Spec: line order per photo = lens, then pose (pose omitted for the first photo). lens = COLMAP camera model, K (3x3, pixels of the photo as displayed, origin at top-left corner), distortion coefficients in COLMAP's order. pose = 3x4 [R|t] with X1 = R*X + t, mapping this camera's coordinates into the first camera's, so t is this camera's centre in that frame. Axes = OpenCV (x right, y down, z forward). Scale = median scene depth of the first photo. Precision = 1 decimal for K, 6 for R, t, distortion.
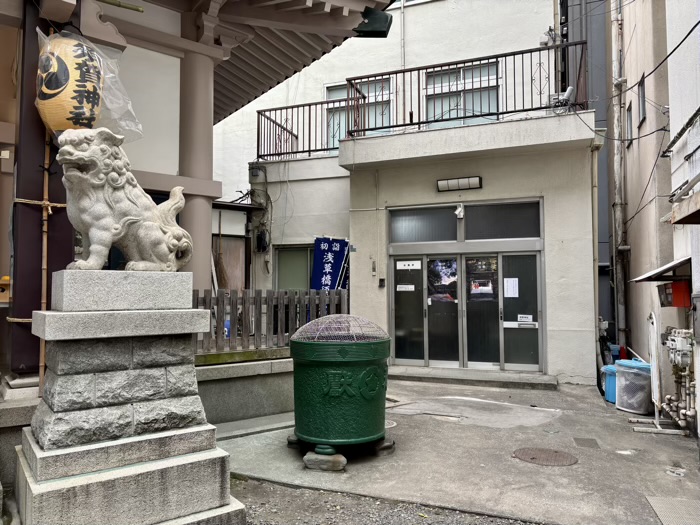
lens RADIAL K [[521.5, 0, 350.0], [0, 521.5, 262.5], [0, 0, 1]] dist [0.067860, -0.078967]
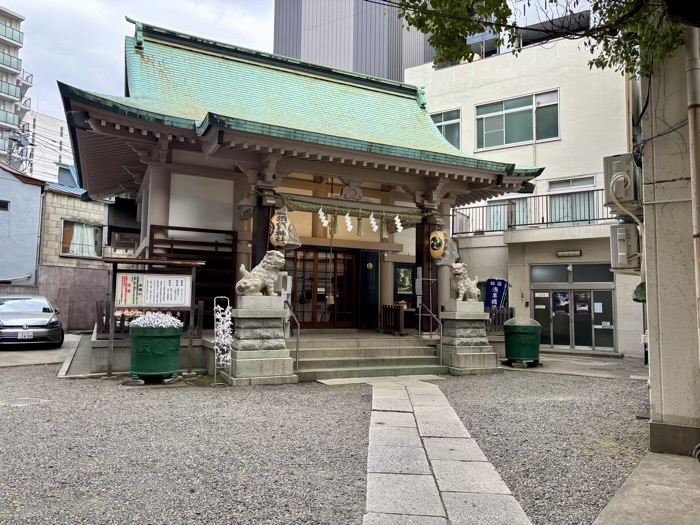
lens RADIAL K [[521.5, 0, 350.0], [0, 521.5, 262.5], [0, 0, 1]] dist [0.067860, -0.078967]
pose [[0.979671, -0.000101, -0.200609, -0.210721], [-0.005354, 0.999631, -0.026648, -0.065000], [0.200538, 0.027180, 0.979309, -1.148476]]
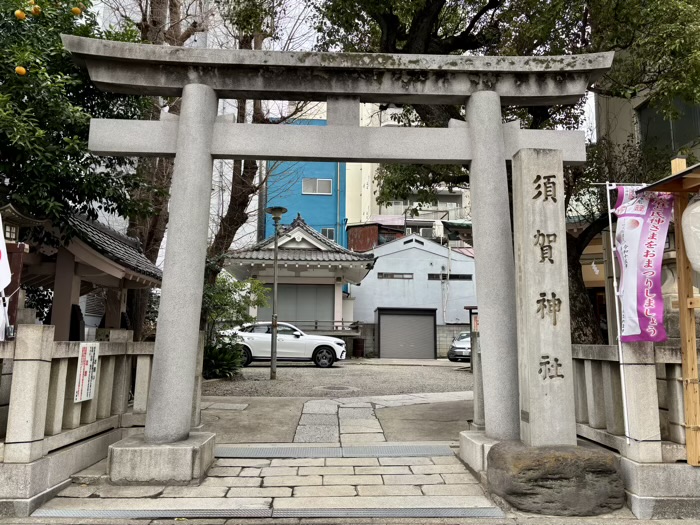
lens RADIAL K [[523.2, 0, 354.7], [0, 523.2, 264.8], [0, 0, 1]] dist [0.054266, -0.061571]
pose [[0.392367, -0.129066, -0.910708, 0.971844], [0.039385, 0.991556, -0.123555, -0.019781], [0.918965, 0.012610, 0.394137, -1.435949]]
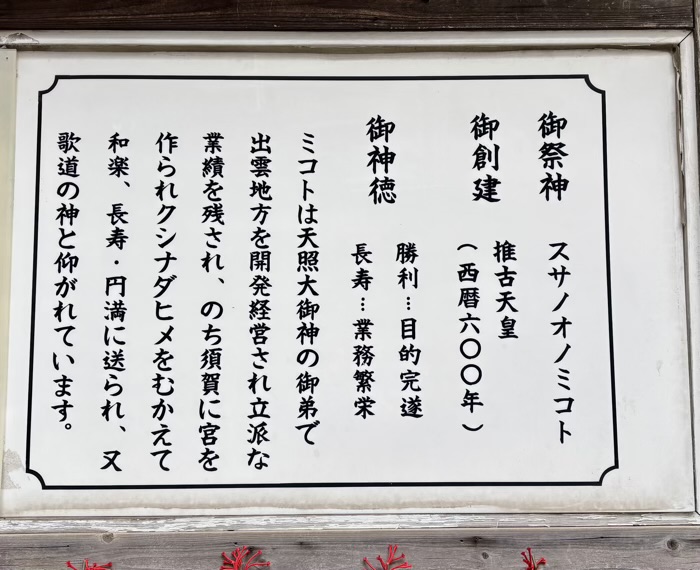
lens RADIAL K [[1007.4, 0, 350.0], [0, 1007.4, 285.0], [0, 0, 1]] dist [0.161833, -0.041003]
pose [[0.811730, -0.073831, -0.579347, -0.821764], [0.033135, 0.996201, -0.080528, -0.012812], [0.583092, 0.046170, 0.811093, -0.093634]]
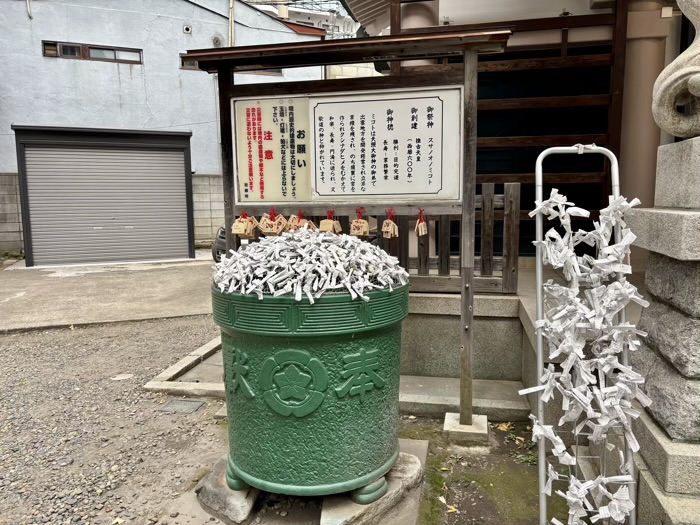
lens RADIAL K [[523.2, 0, 354.7], [0, 523.2, 264.8], [0, 0, 1]] dist [0.054266, -0.061571]
pose [[0.665645, 0.087323, -0.741142, -0.640550], [0.051148, 0.985457, 0.162047, -0.006628], [0.744514, -0.145774, 0.651498, -0.235854]]
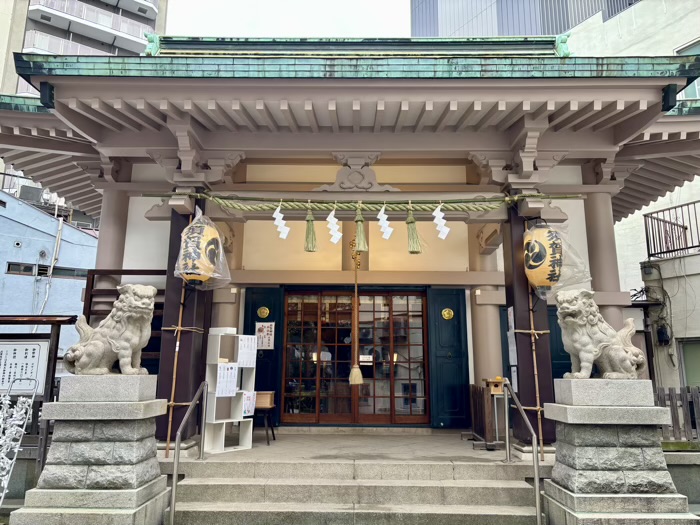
lens RADIAL K [[523.2, 0, 354.7], [0, 523.2, 264.8], [0, 0, 1]] dist [0.054266, -0.061571]
pose [[0.799521, -0.117578, -0.589017, -0.027720], [0.028731, 0.987017, -0.158027, -0.038339], [0.599950, 0.109423, 0.792519, -0.290459]]
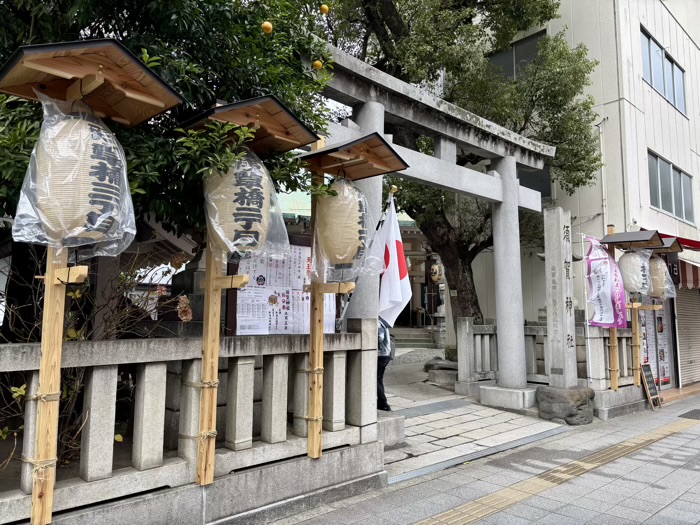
lens RADIAL K [[523.2, 0, 354.7], [0, 523.2, 264.8], [0, 0, 1]] dist [0.054266, -0.061571]
pose [[0.899508, -0.036549, -0.435374, 0.542894], [0.015992, 0.998581, -0.050789, -0.076018], [0.436612, 0.038722, 0.898816, -2.143886]]
